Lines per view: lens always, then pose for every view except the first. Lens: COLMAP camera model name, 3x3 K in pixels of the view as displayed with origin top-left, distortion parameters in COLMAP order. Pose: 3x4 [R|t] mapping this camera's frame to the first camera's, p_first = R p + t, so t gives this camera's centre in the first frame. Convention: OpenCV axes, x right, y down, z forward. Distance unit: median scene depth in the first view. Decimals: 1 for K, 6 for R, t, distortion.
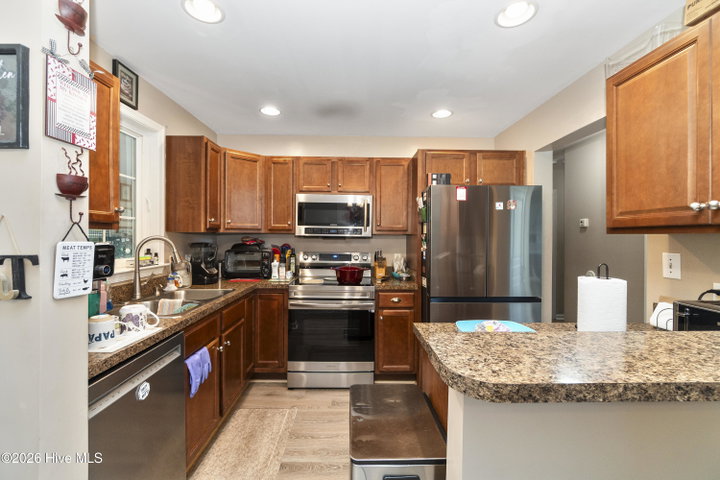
lens RADIAL K [[311.6, 0, 353.6], [0, 311.6, 238.9], [0, 0, 1]] dist [0.000141, 0.000355]
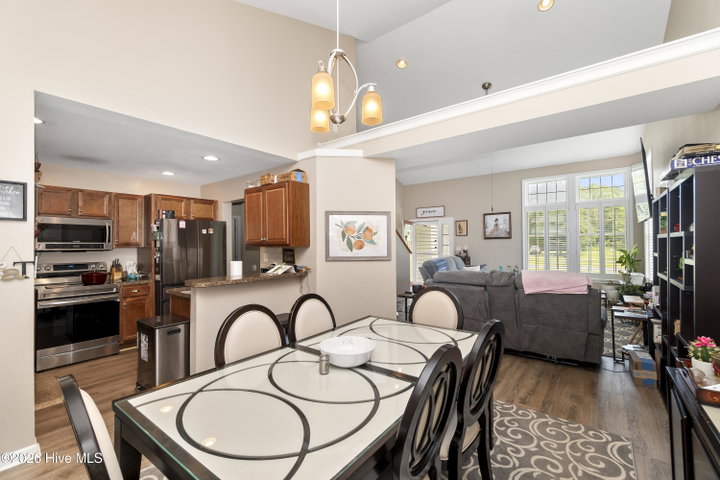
lens RADIAL K [[311.6, 0, 353.6], [0, 311.6, 238.9], [0, 0, 1]] dist [0.000141, 0.000355]
pose [[0.628189, 0.003049, 0.778055, -0.383155], [0.018857, 0.999639, -0.019142, -0.009365], [-0.777832, 0.026697, 0.627905, -0.786126]]
